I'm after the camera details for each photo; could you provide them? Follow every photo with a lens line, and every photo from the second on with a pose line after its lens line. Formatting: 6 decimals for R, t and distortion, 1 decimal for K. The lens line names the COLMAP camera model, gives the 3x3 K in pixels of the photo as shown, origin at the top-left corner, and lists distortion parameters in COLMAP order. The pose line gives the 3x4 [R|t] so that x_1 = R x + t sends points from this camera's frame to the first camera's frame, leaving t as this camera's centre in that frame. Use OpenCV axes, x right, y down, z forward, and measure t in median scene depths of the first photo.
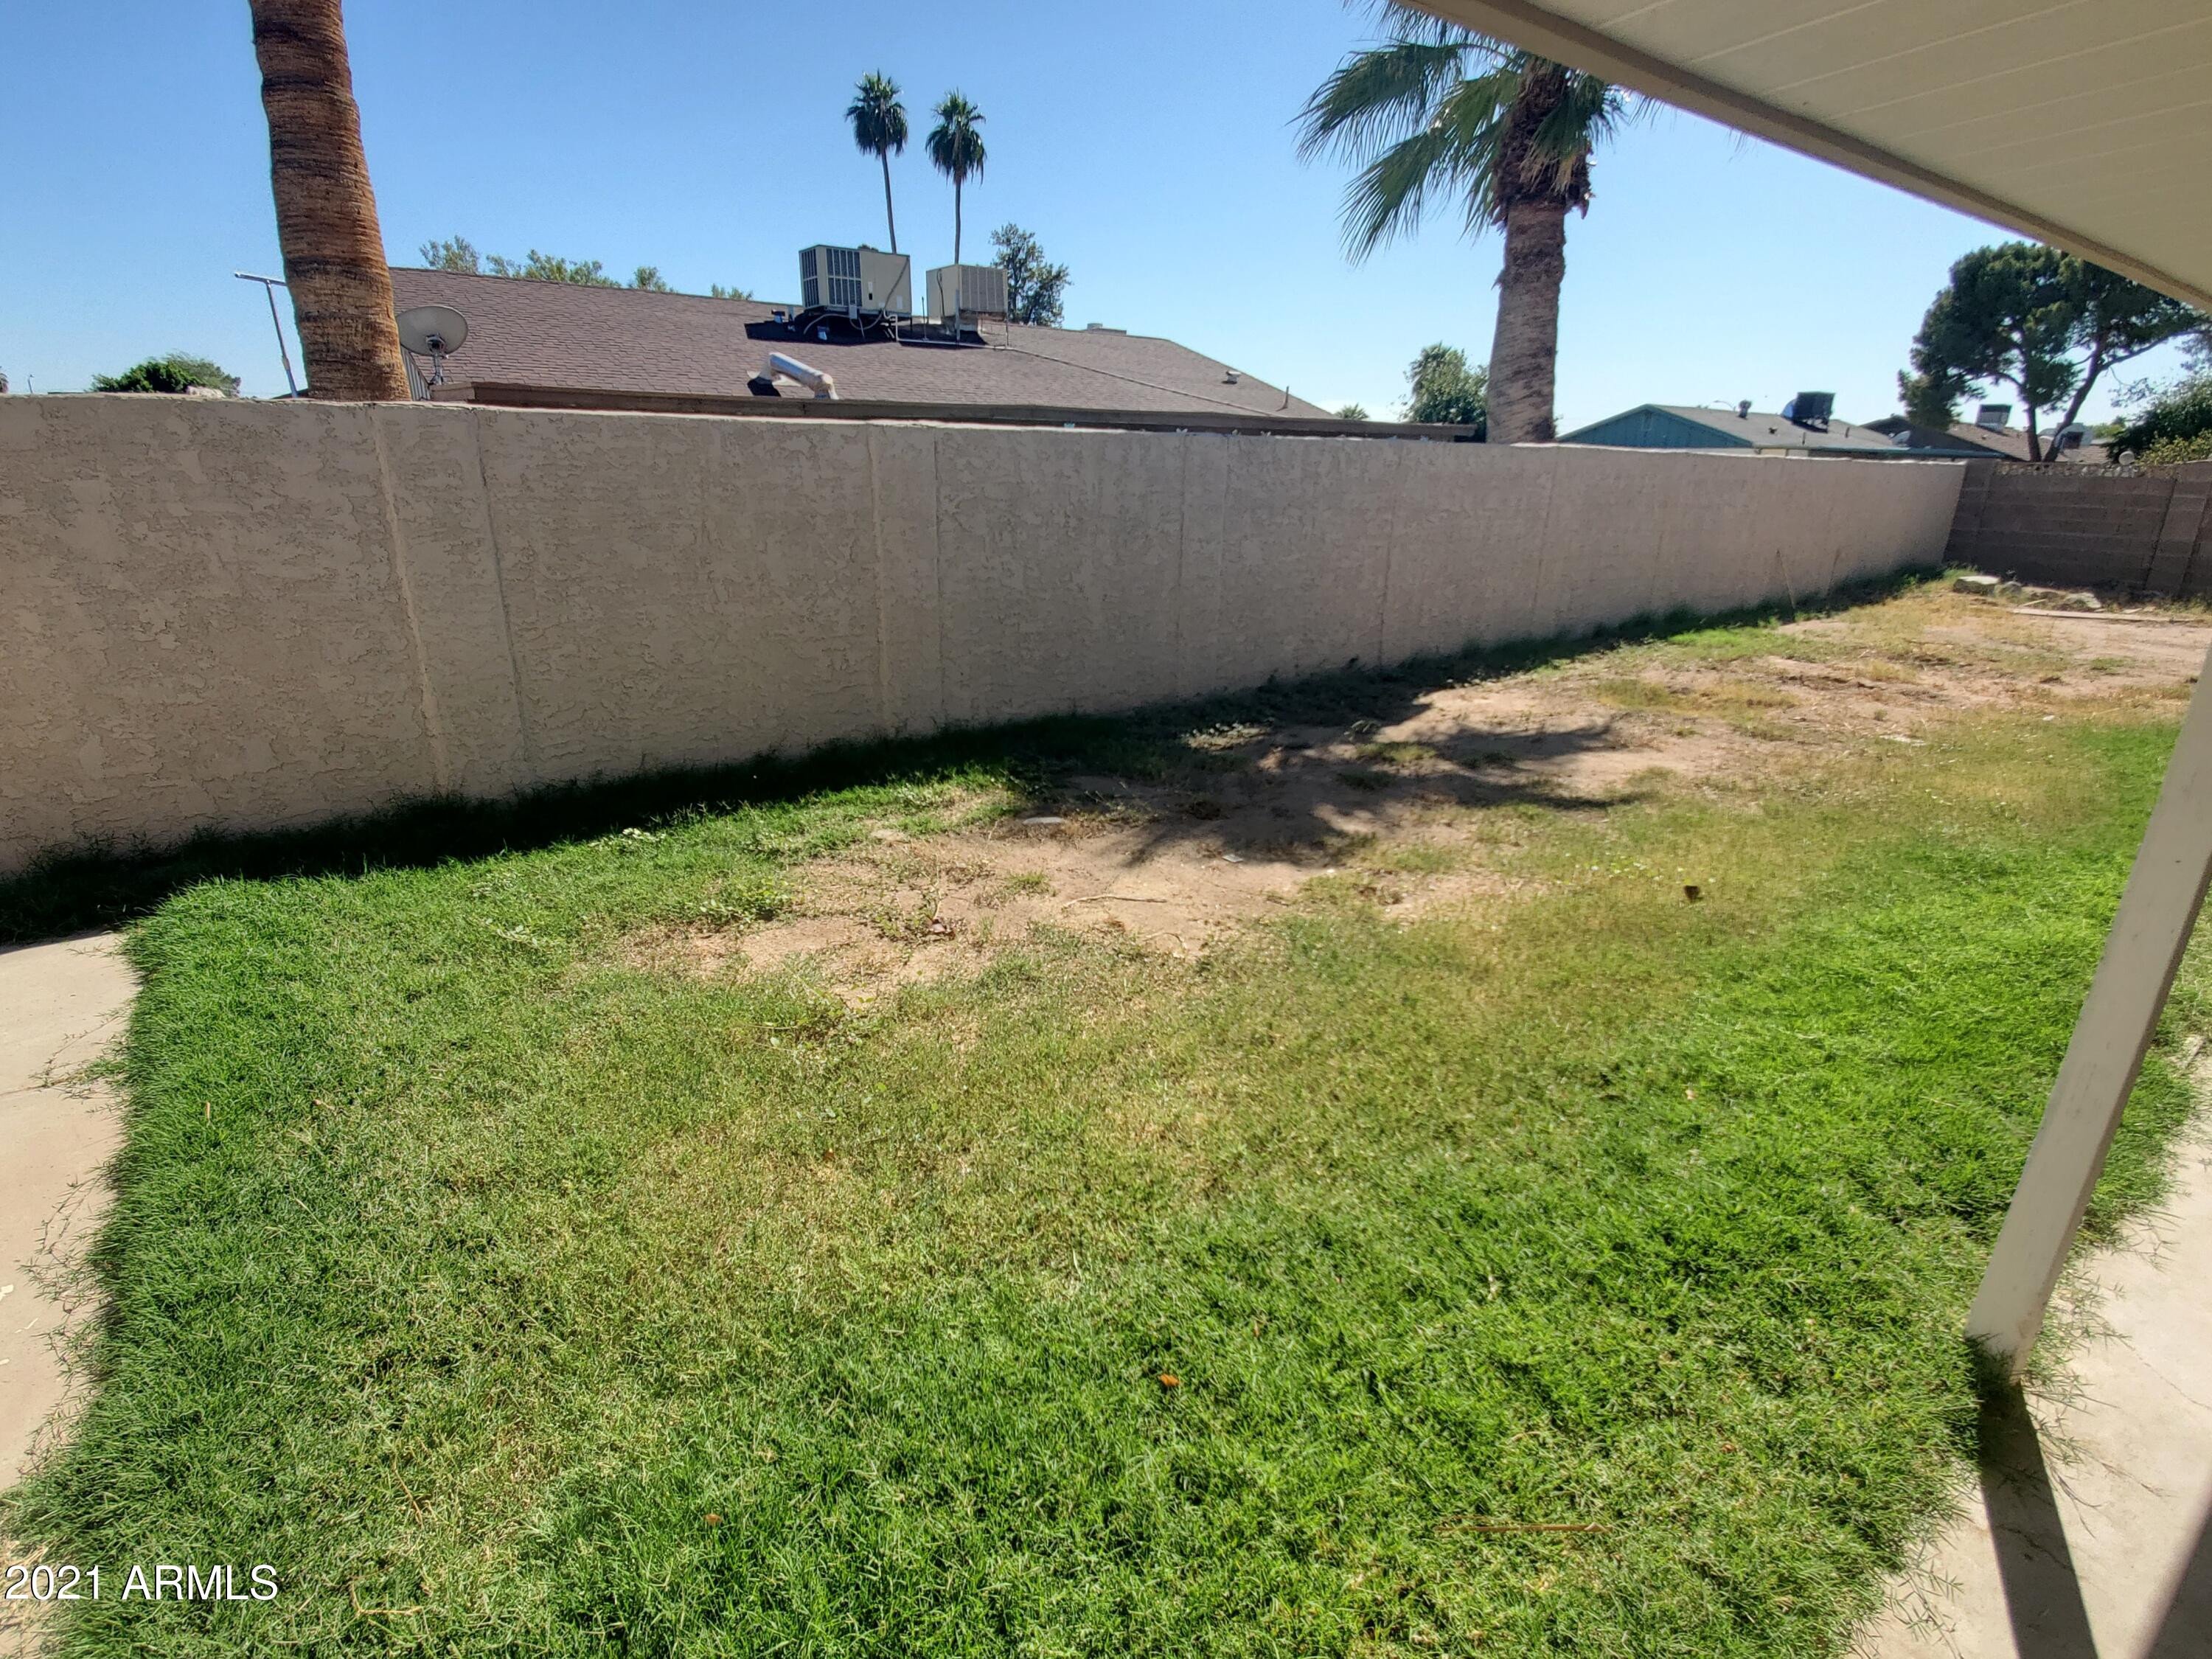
lens RADIAL K [[1107.0, 0, 1096.1], [0, 1107.0, 858.7], [0, 0, 1]] dist [0.000818, -0.008485]
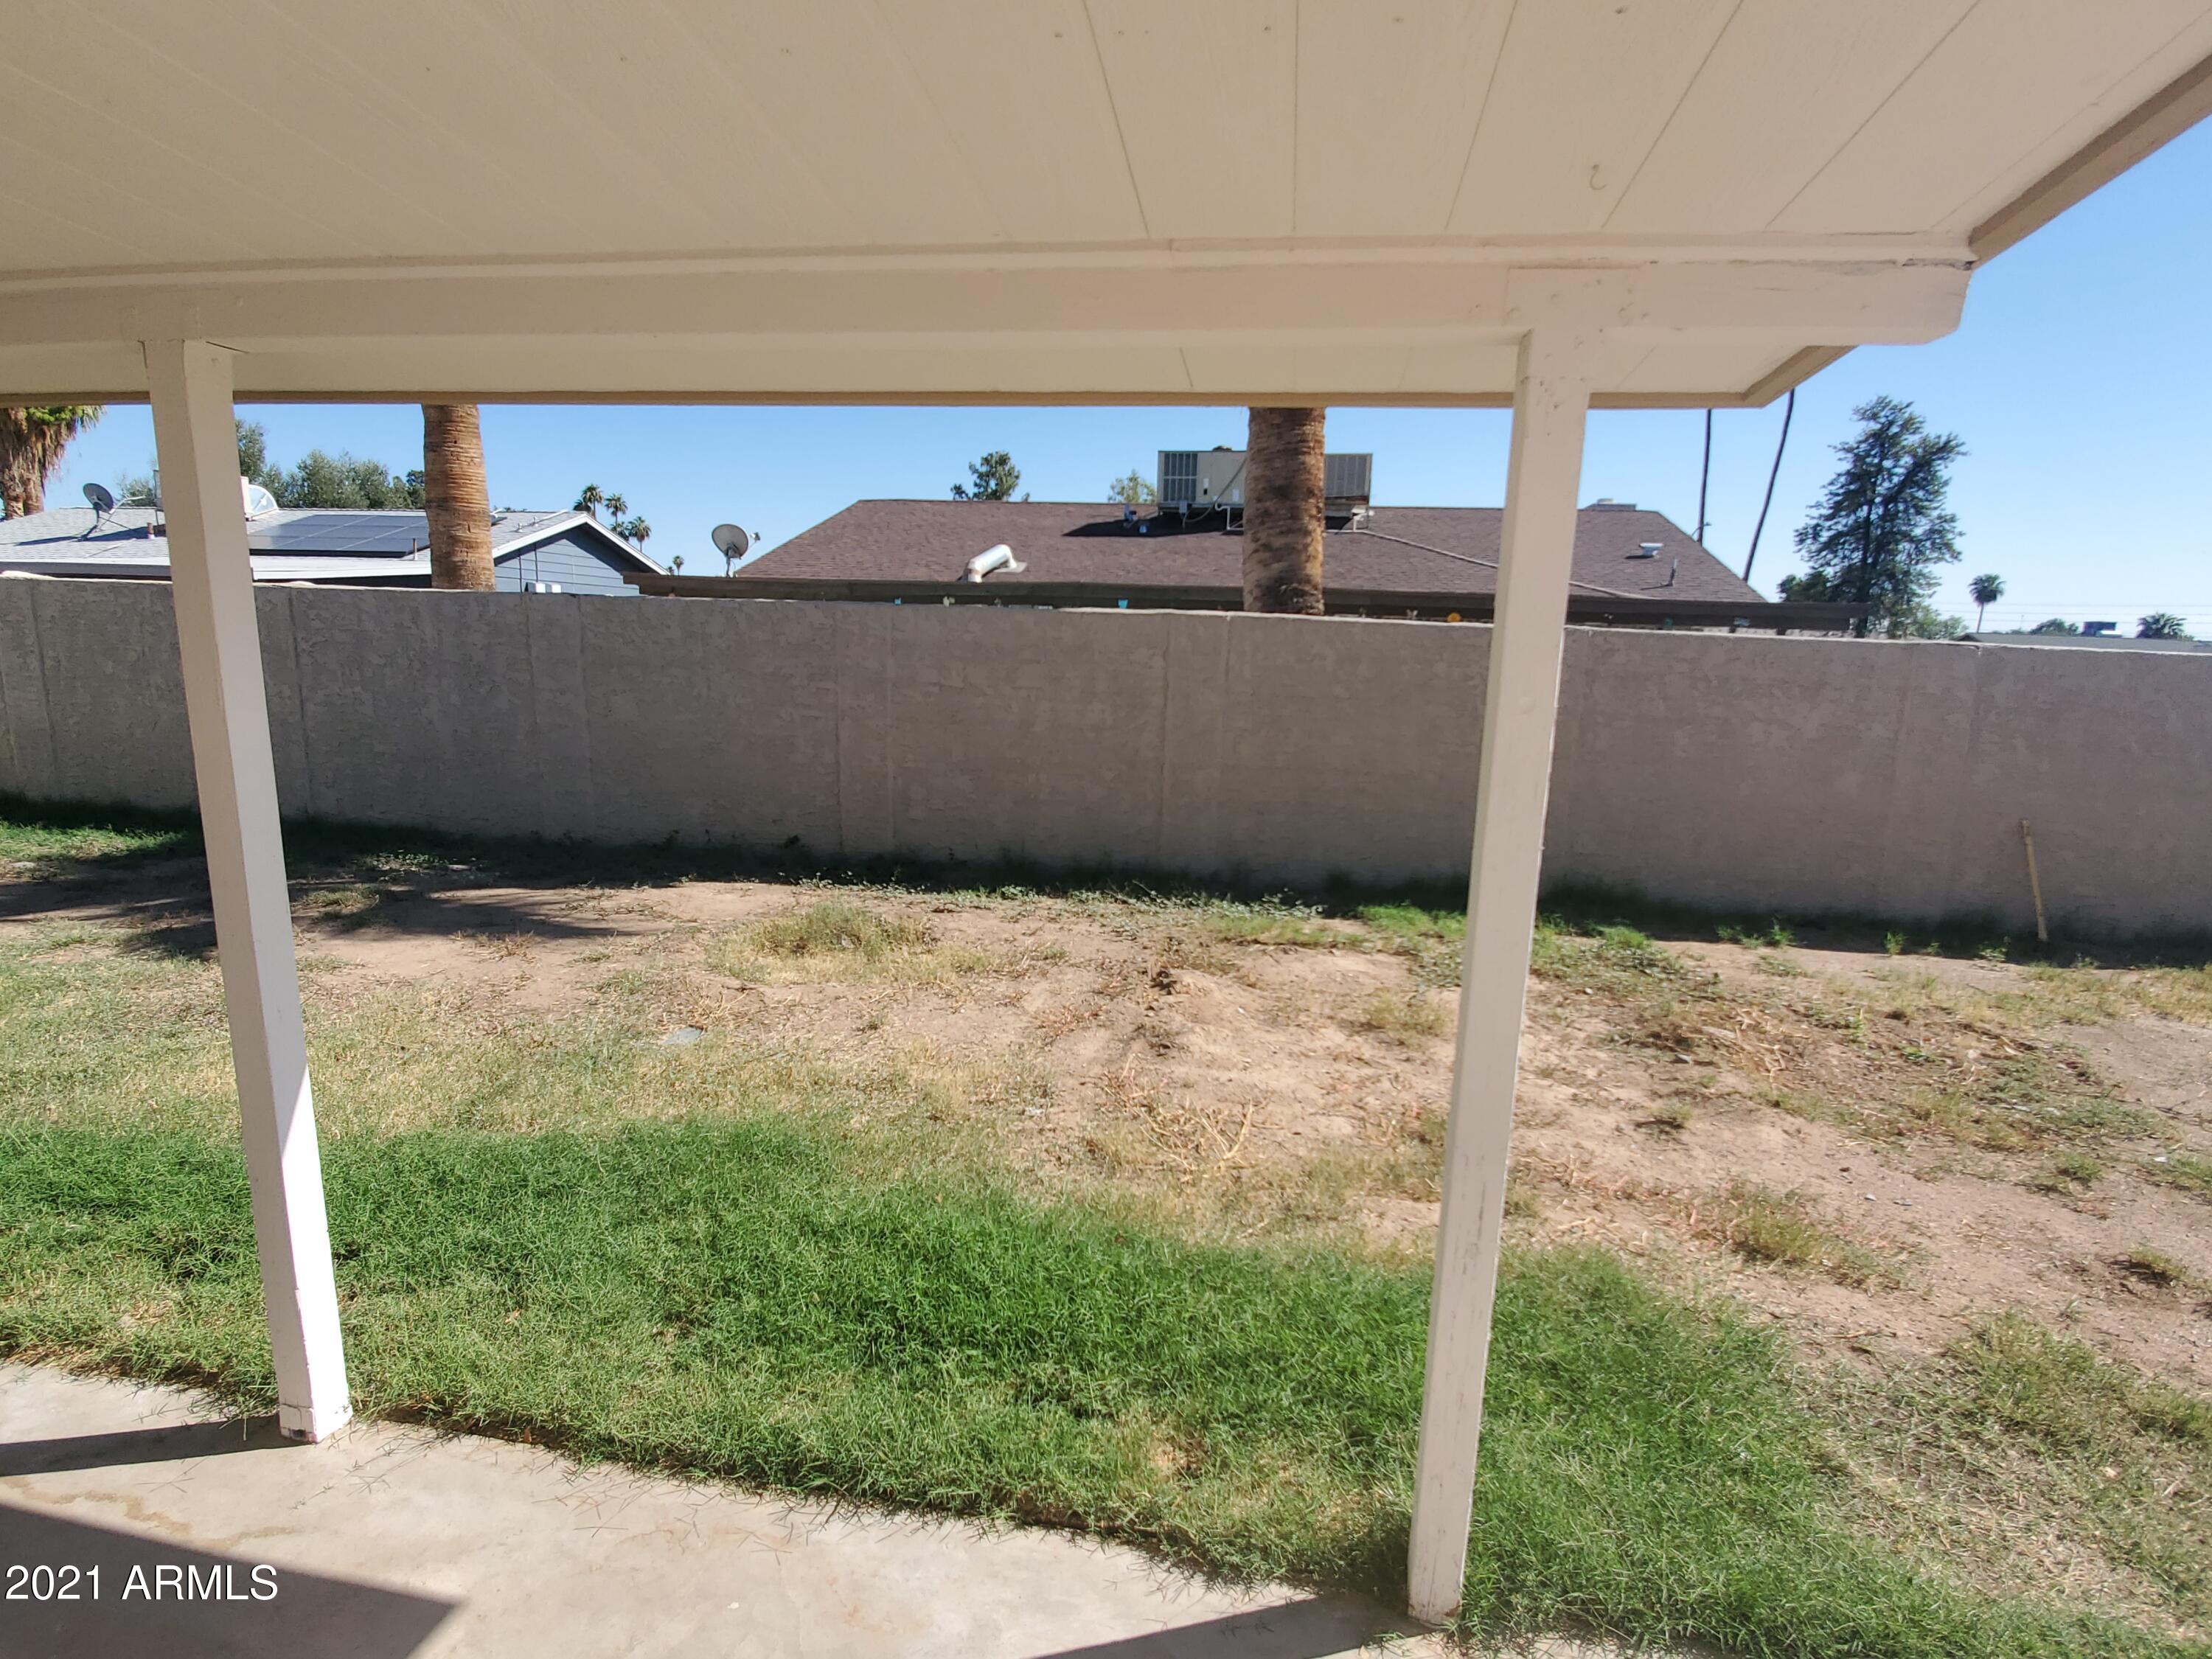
lens RADIAL K [[1107.0, 0, 1096.1], [0, 1107.0, 858.7], [0, 0, 1]] dist [0.000818, -0.008485]
pose [[0.692826, 0.152737, -0.704744, 1.775159], [-0.267234, 0.962106, -0.054201, -0.312946], [0.669760, 0.225883, 0.707388, 0.929710]]
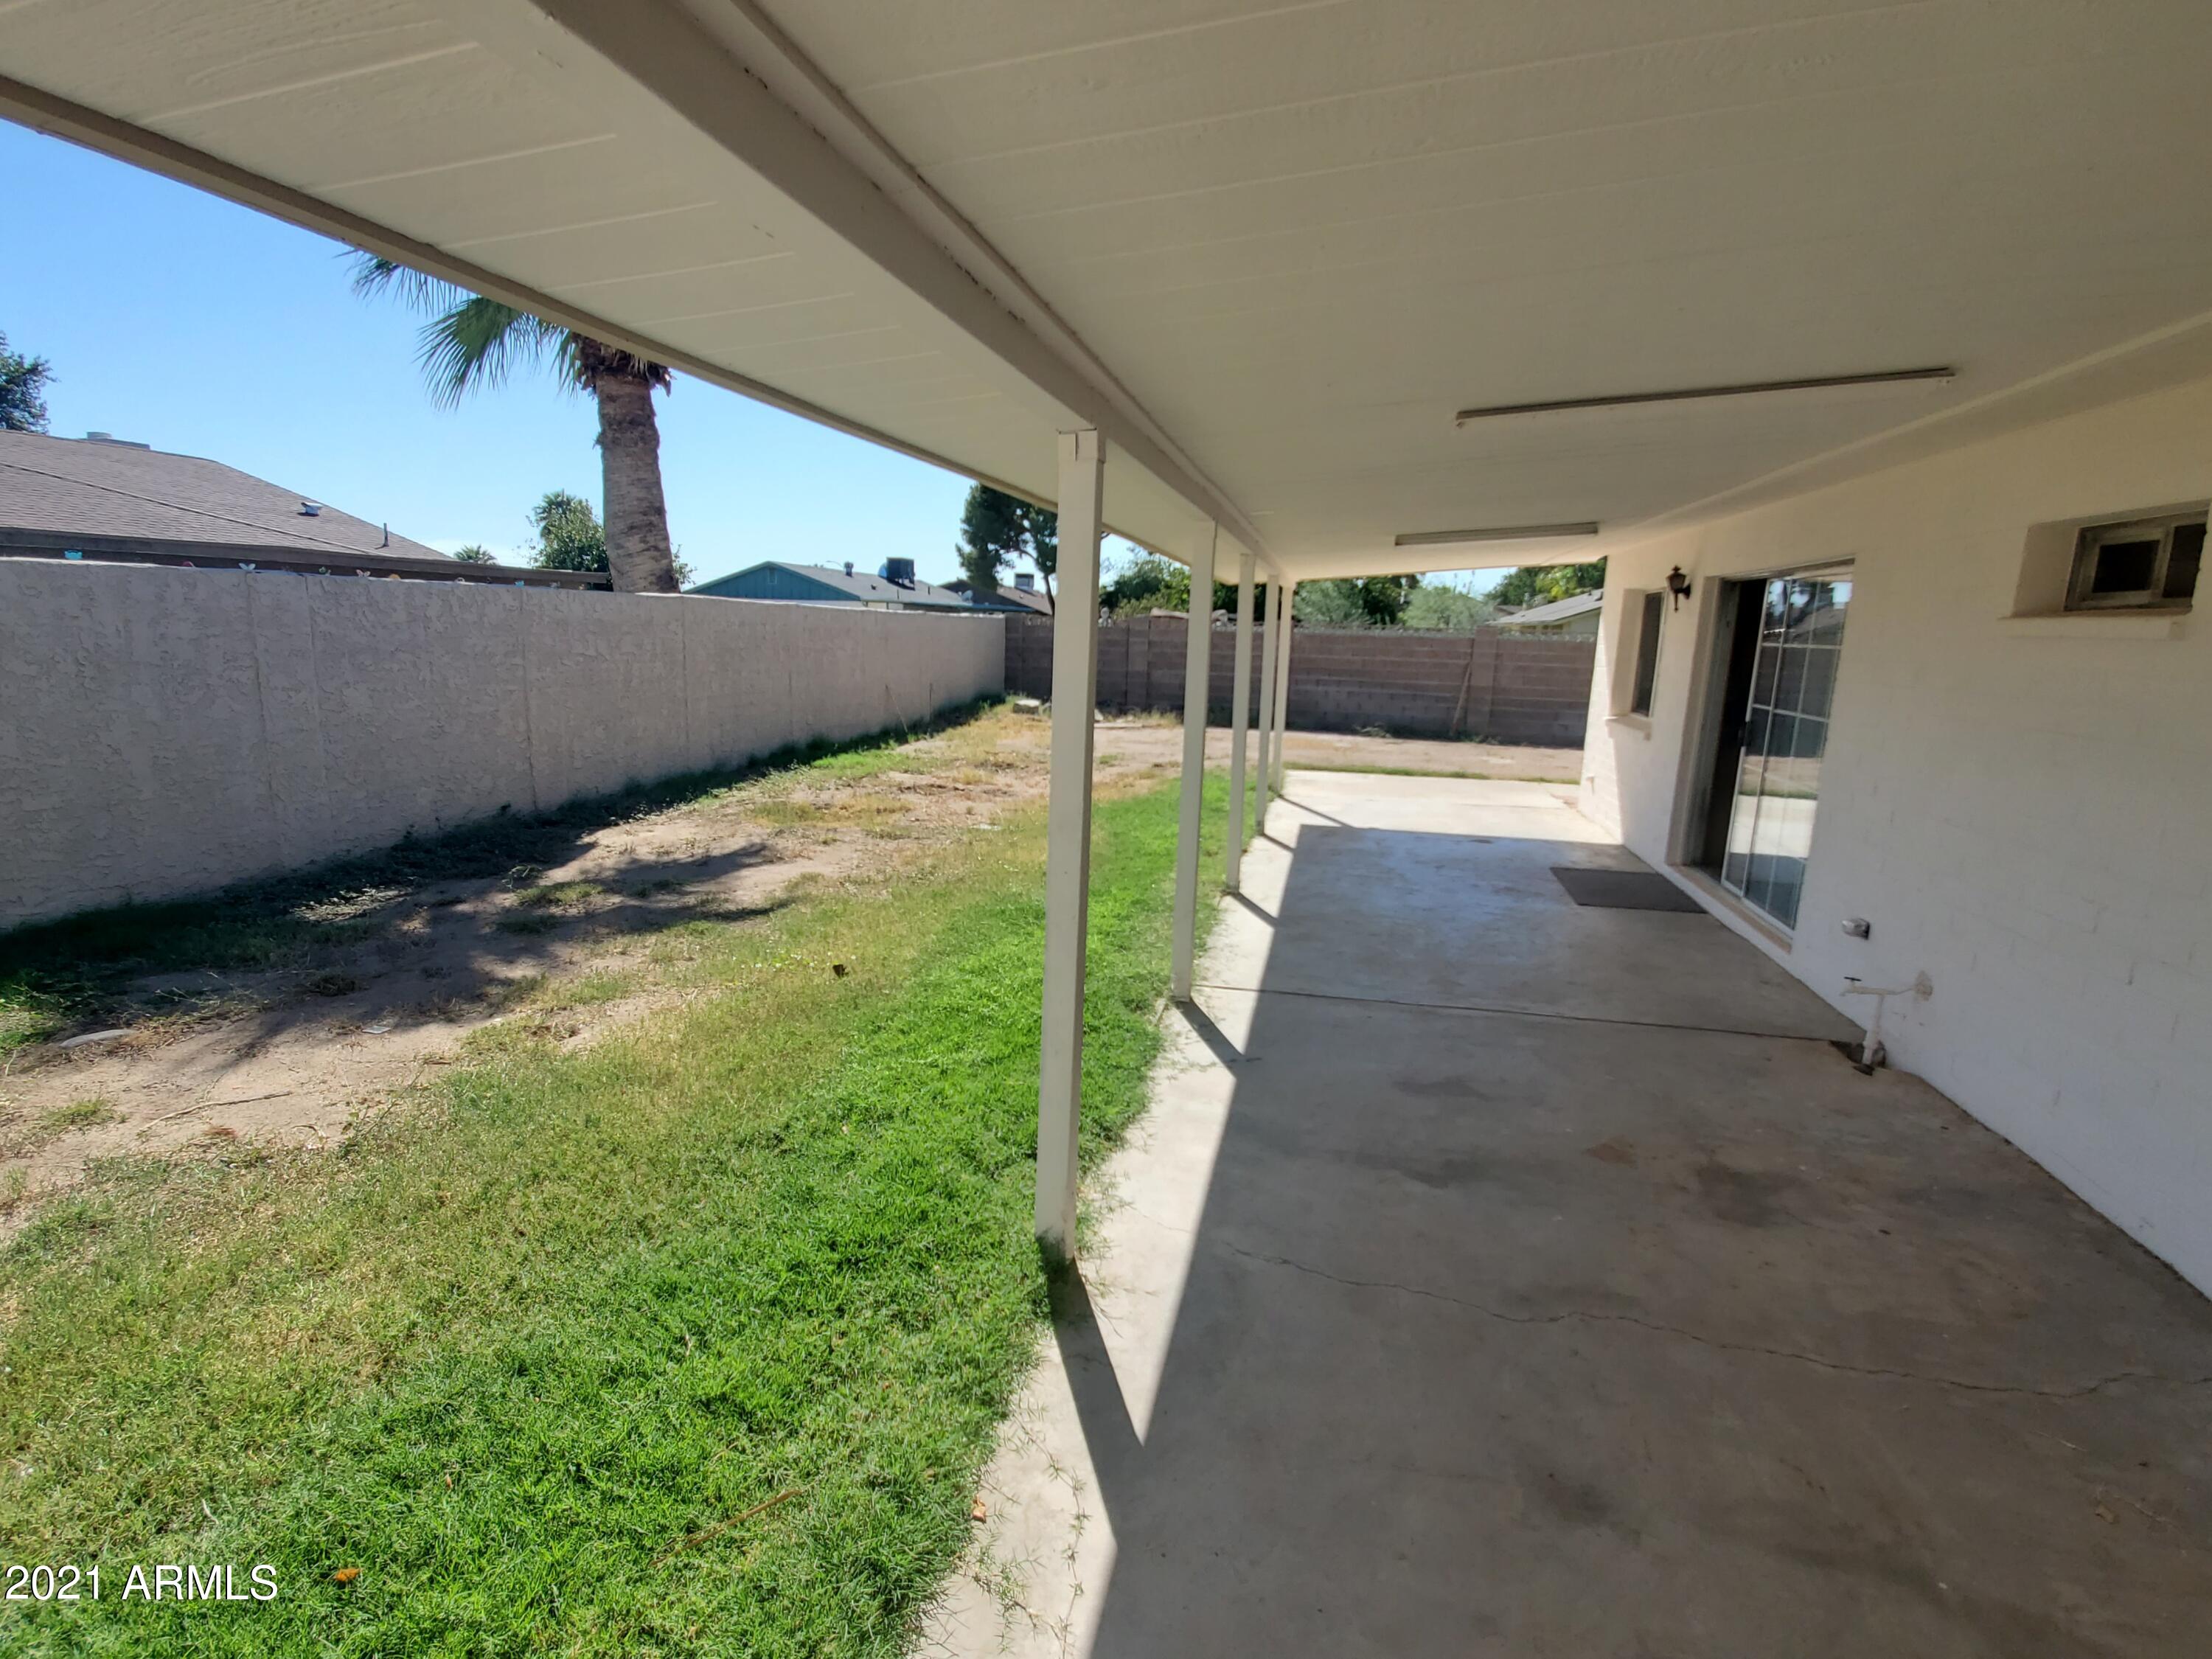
lens RADIAL K [[1107.7, 0, 1085.6], [0, 1107.7, 856.4], [0, 0, 1]] dist [0.022336, -0.021367]
pose [[0.766064, -0.120202, 0.631425, 0.009115], [0.198013, 0.978715, -0.053921, 0.022342], [-0.611504, 0.166337, 0.773560, -0.070180]]
